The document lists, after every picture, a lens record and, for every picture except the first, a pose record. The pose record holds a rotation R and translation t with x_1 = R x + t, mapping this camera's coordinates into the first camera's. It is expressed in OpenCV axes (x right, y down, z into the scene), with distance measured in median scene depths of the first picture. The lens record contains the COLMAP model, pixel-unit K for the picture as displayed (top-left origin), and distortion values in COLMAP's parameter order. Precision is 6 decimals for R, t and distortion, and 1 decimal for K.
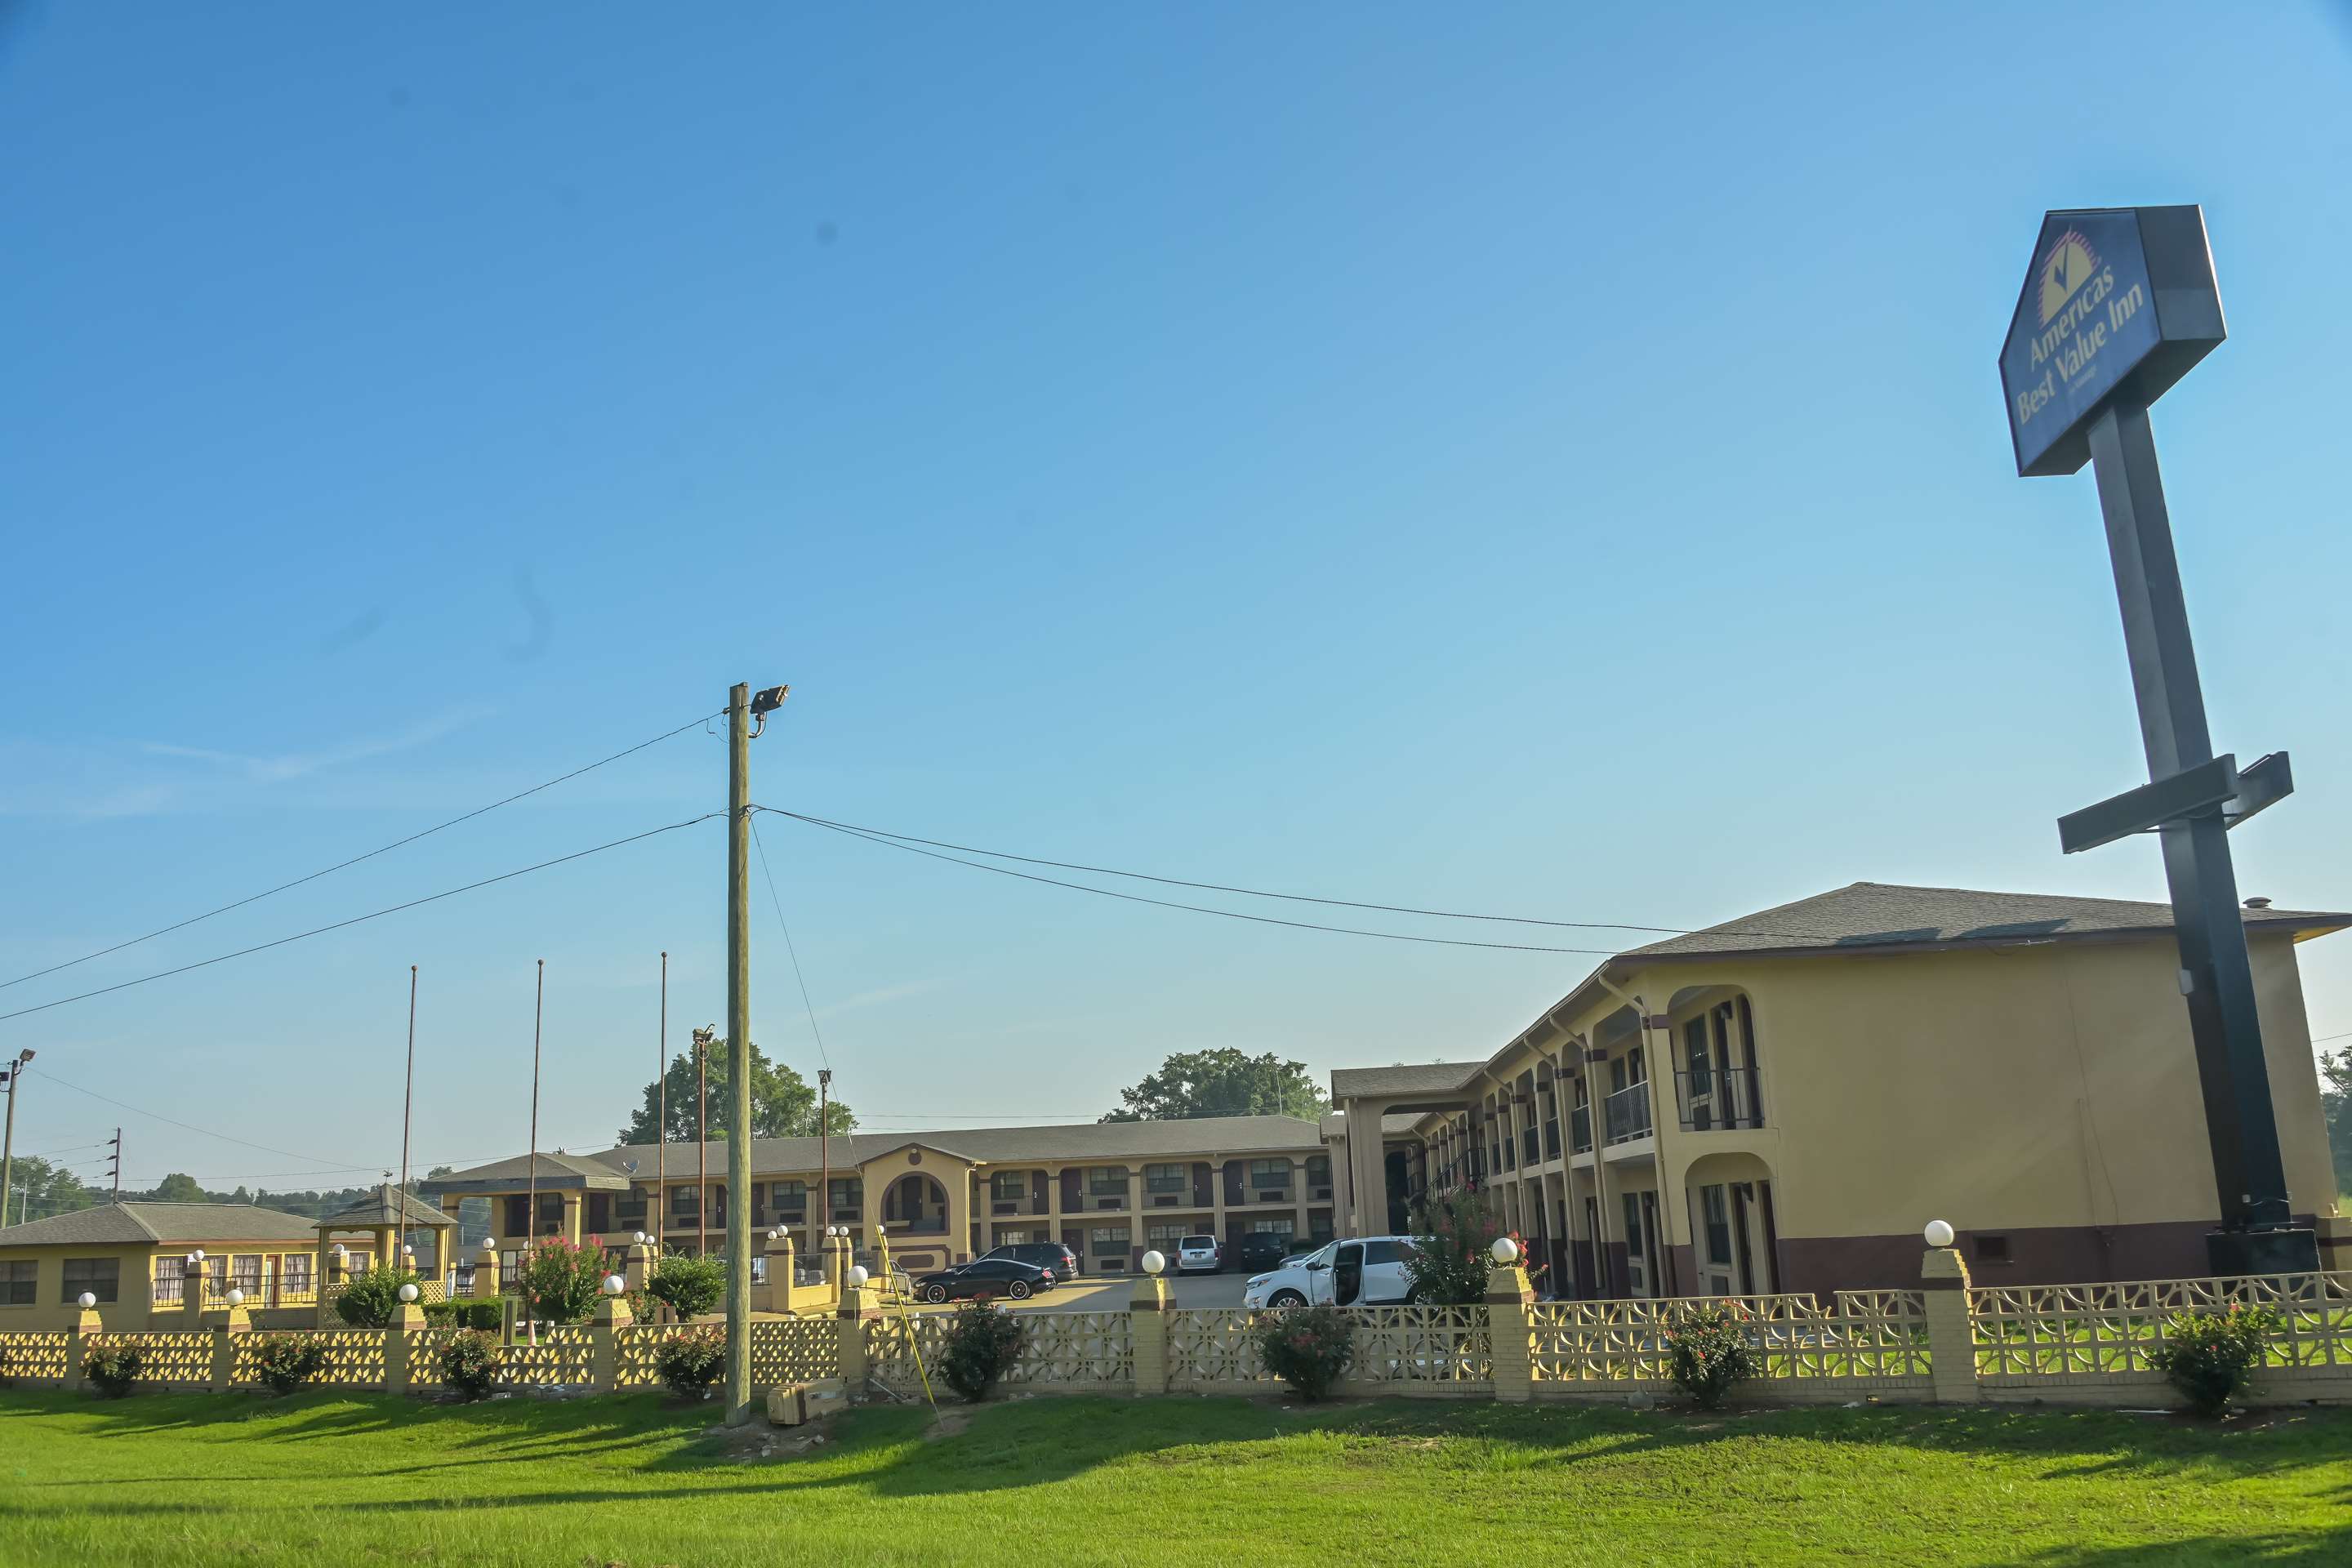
lens RADIAL K [[1905.3, 0, 1182.1], [0, 1905.3, 777.7], [0, 0, 1]] dist [-0.011292, 0.002532]
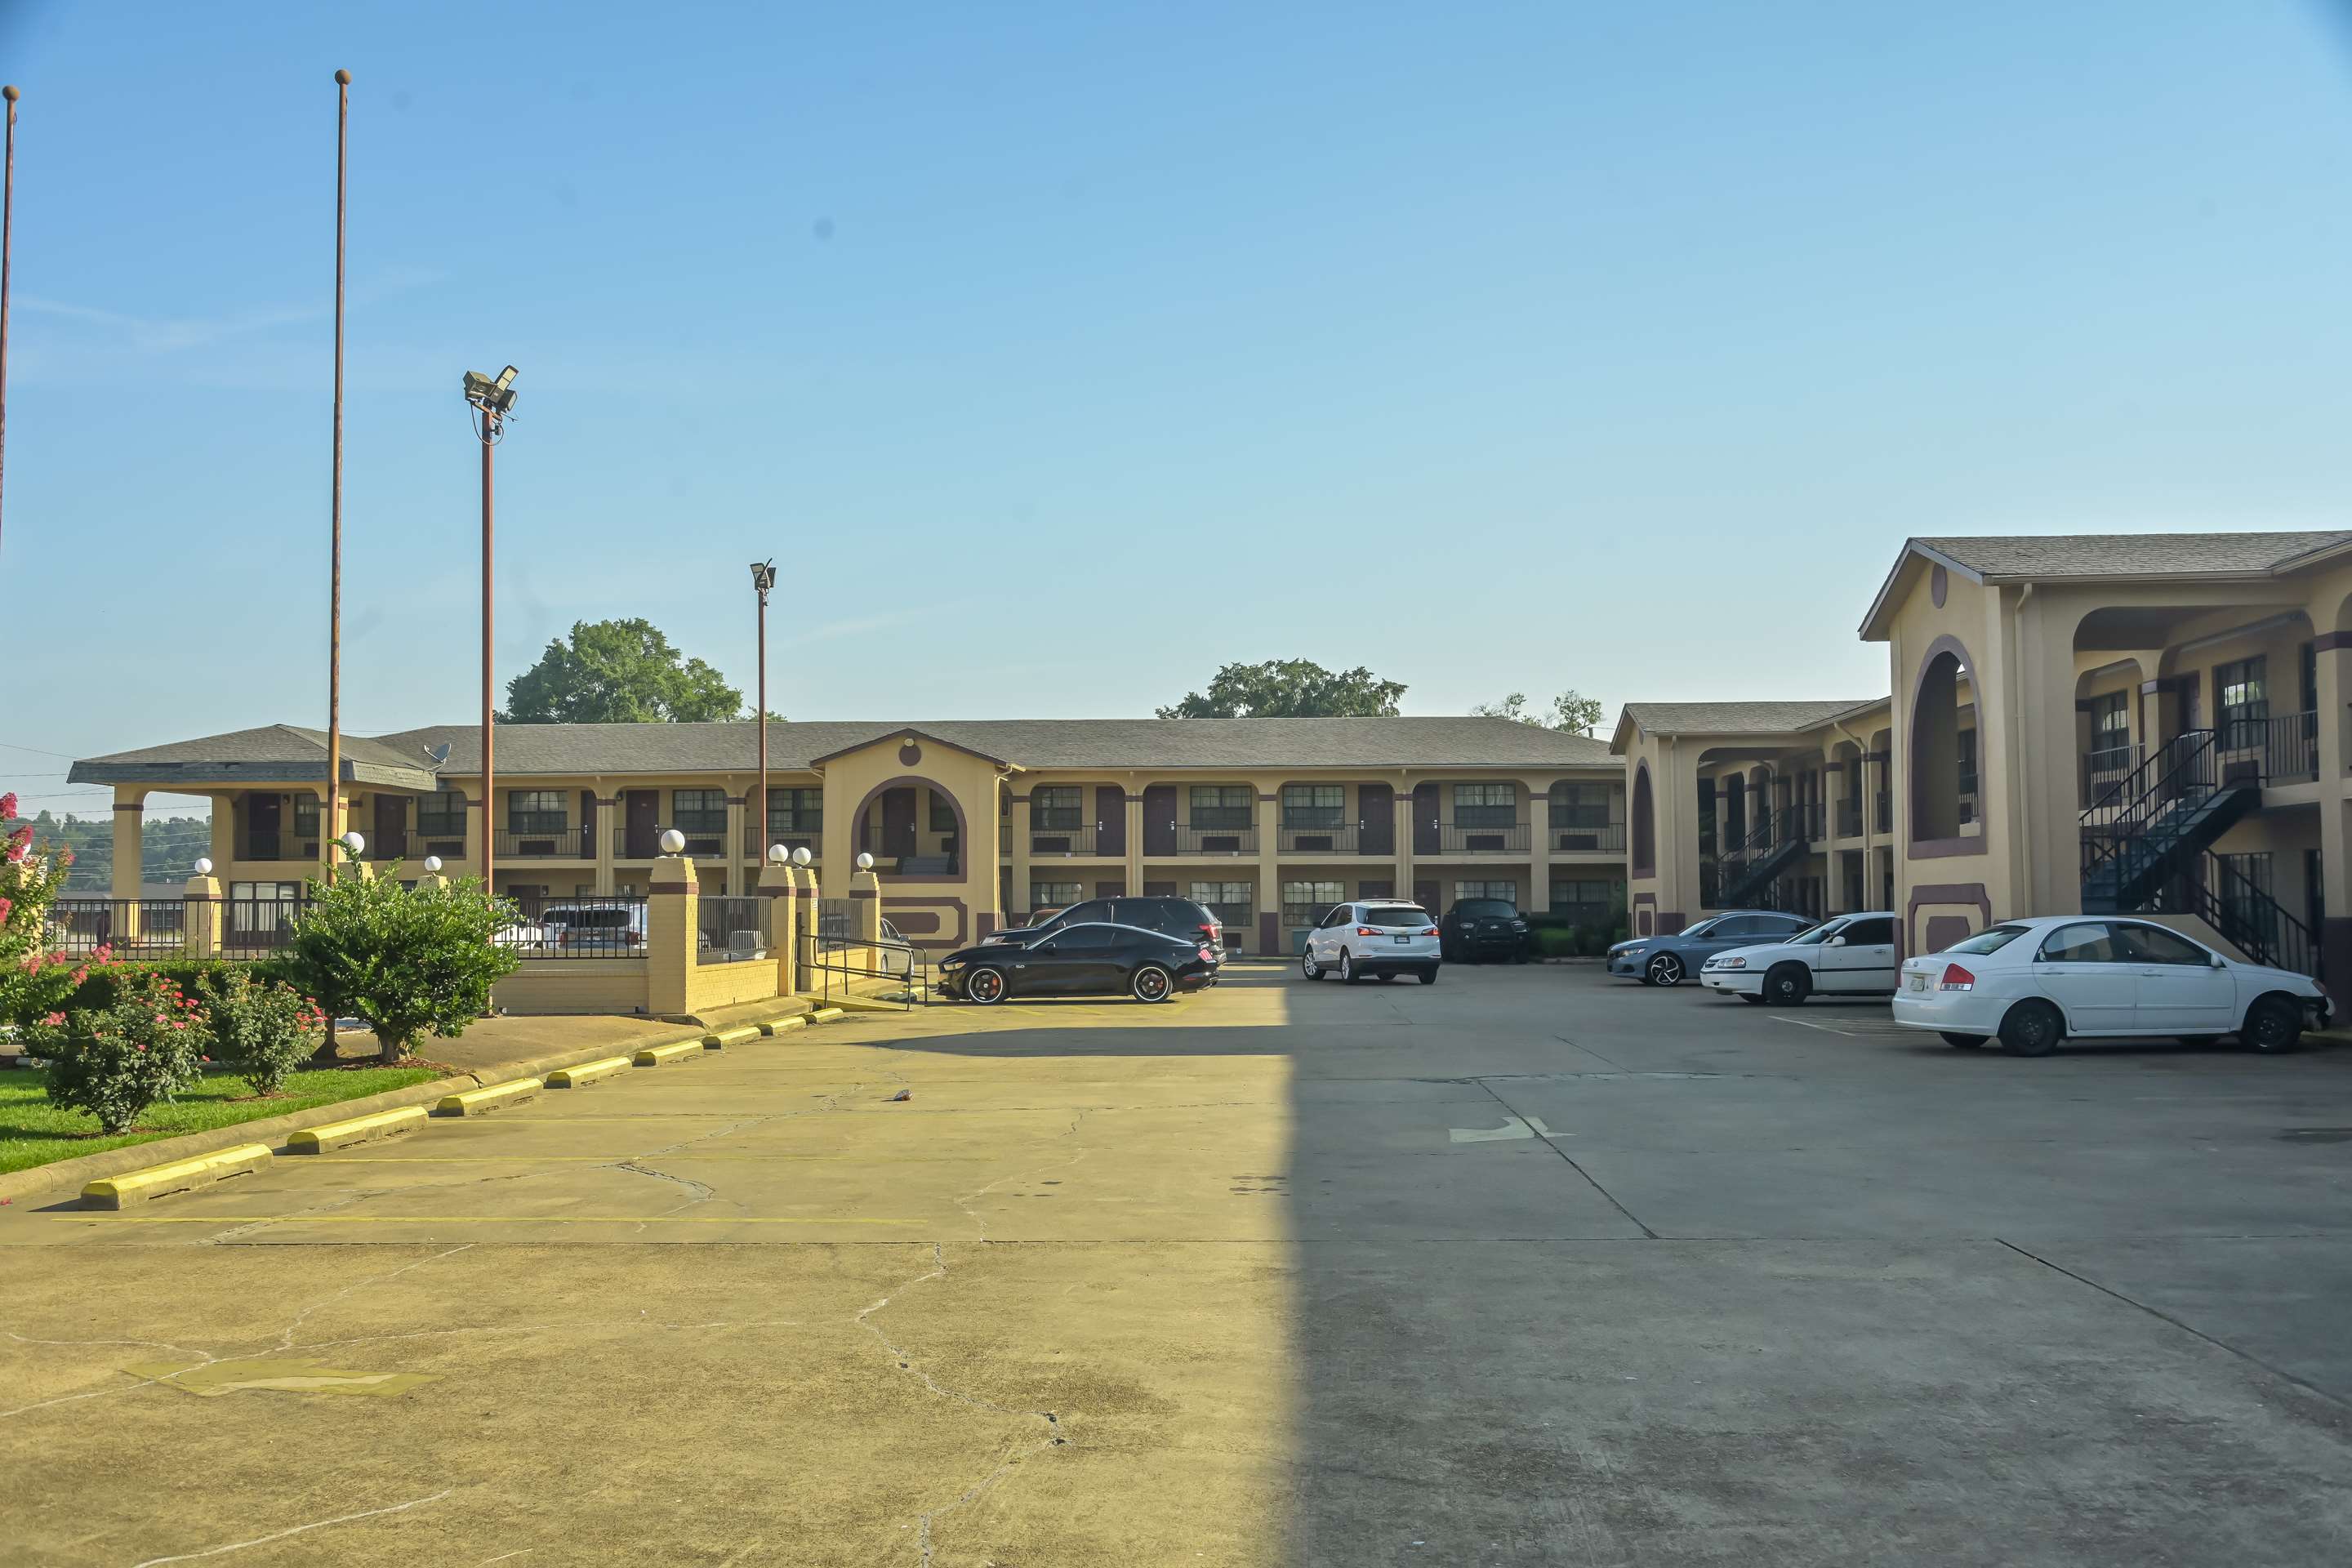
lens RADIAL K [[2139.9, 0, 1177.9], [0, 2139.9, 787.9], [0, 0, 1]] dist [0.001151, -0.003884]
pose [[0.999085, 0.039895, 0.015393, -0.064166], [-0.041997, 0.983215, 0.177549, 0.084538], [-0.008052, -0.178033, 0.983992, 0.325854]]
